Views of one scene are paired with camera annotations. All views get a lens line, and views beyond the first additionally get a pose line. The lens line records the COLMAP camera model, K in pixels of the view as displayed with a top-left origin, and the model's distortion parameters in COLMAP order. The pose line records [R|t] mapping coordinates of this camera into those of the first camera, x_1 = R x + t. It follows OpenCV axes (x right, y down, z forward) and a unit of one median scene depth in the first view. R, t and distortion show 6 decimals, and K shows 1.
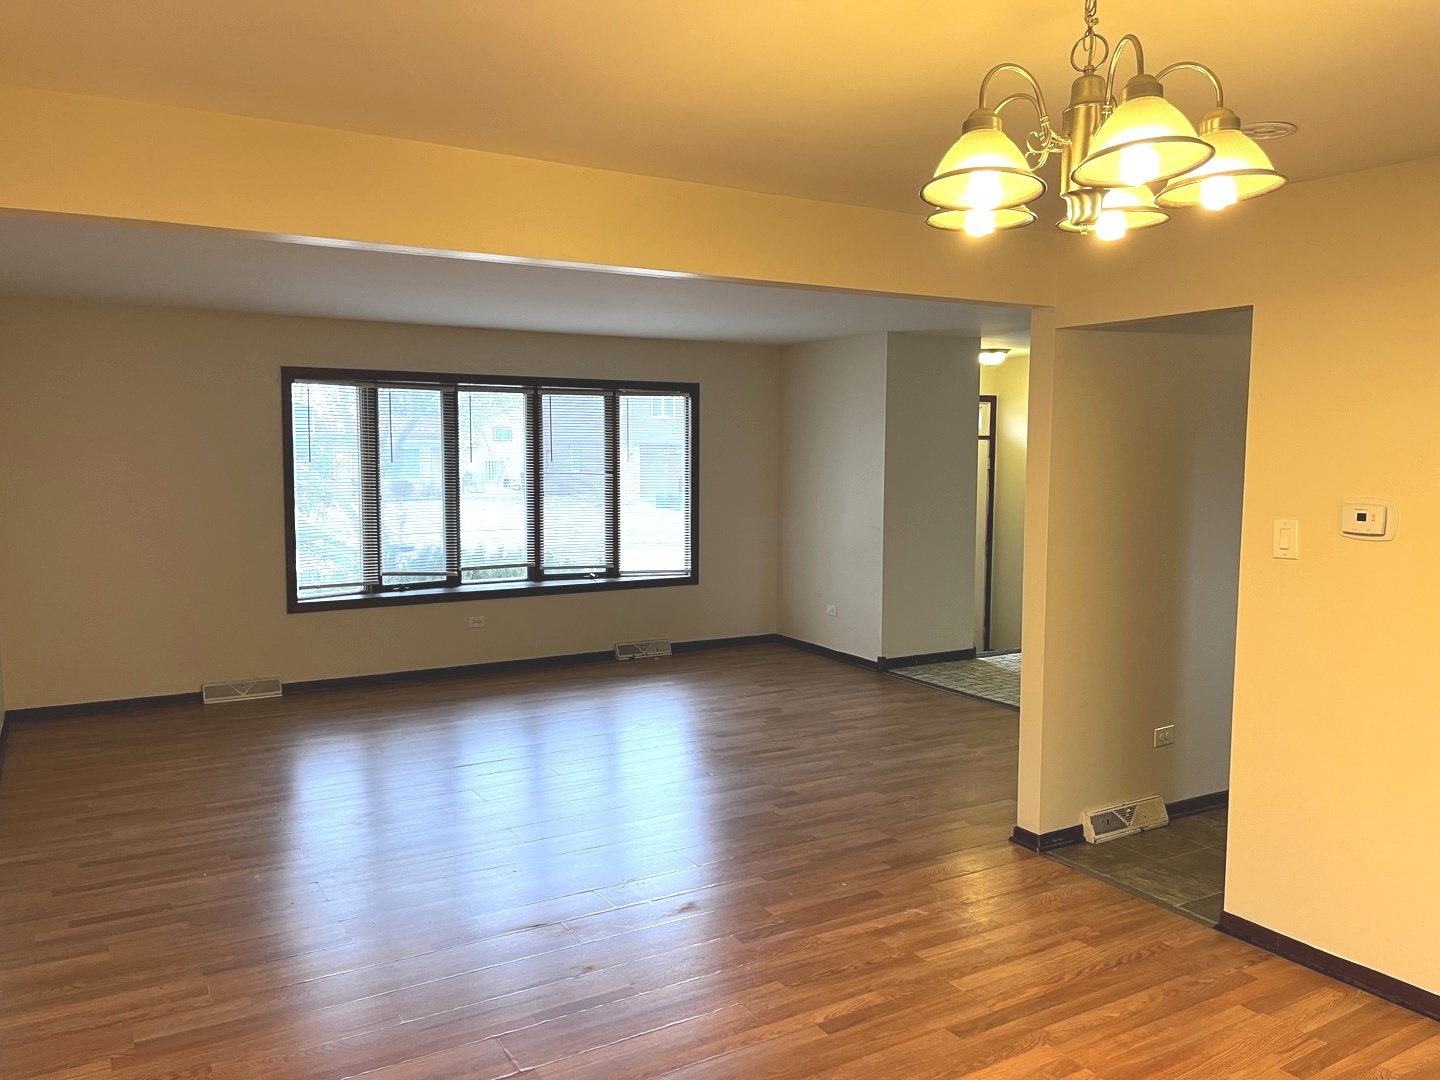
lens RADIAL K [[1098.6, 0, 720.2], [0, 1098.6, 539.7], [0, 0, 1]] dist [0.001006, -0.016997]
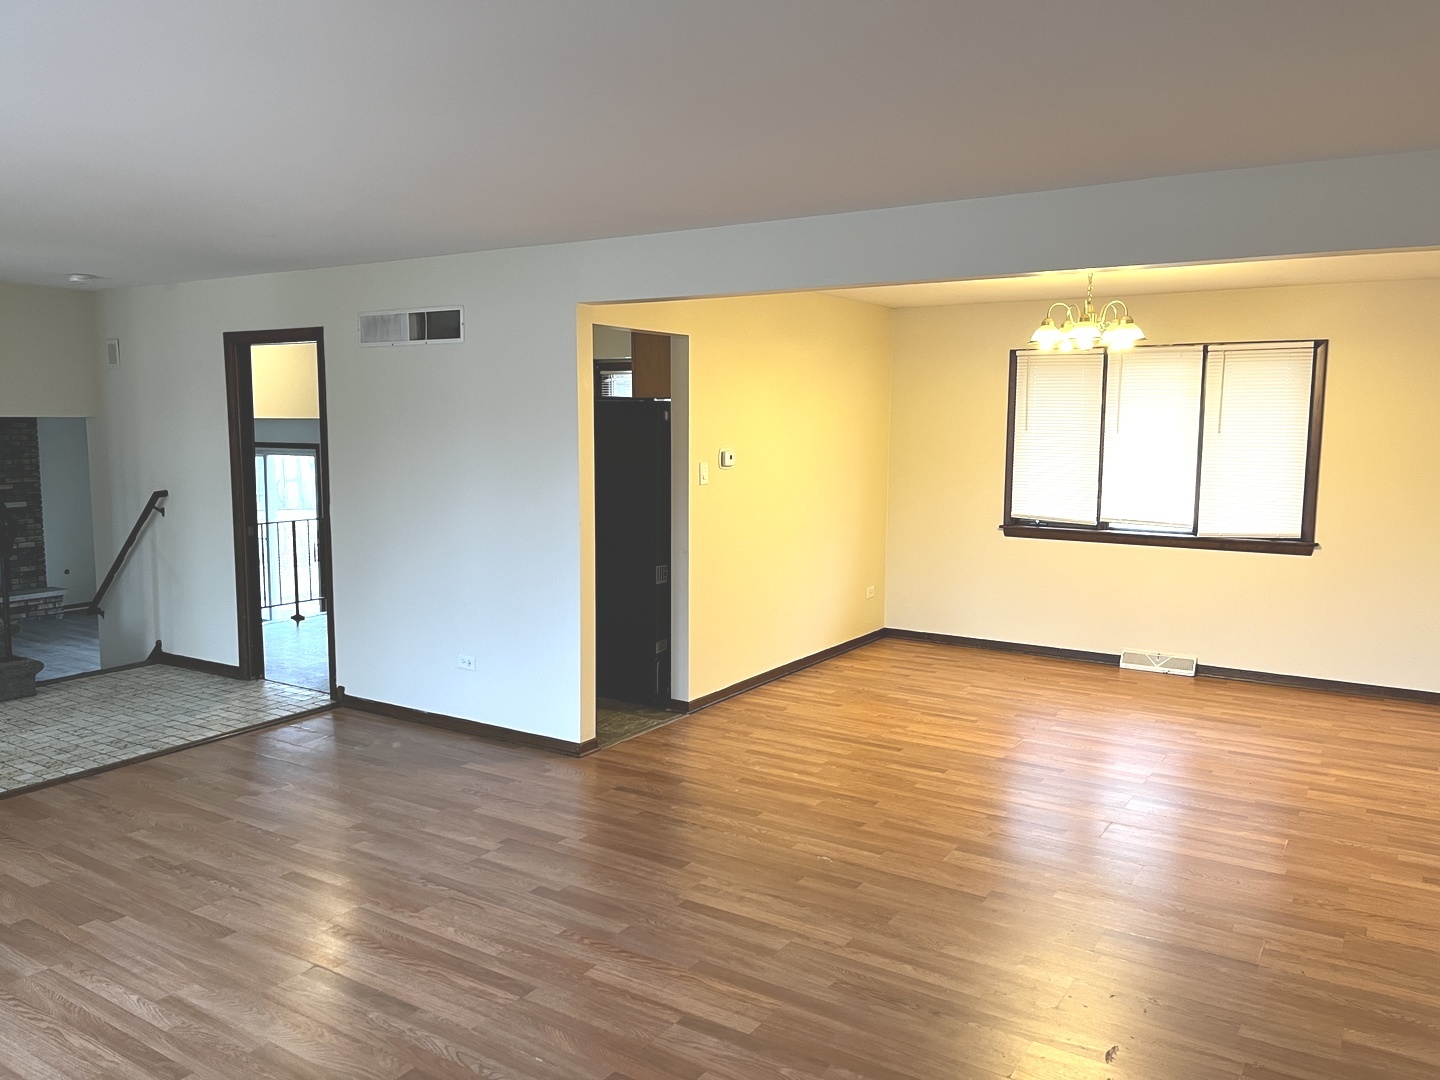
lens RADIAL K [[1098.6, 0, 716.9], [0, 1098.6, 537.8], [0, 0, 1]] dist [0.001006, -0.016997]
pose [[-0.439143, -0.111937, 0.891416, -1.116448], [0.074567, 0.984243, 0.160328, -0.179424], [-0.895317, 0.136877, -0.423877, 1.839749]]
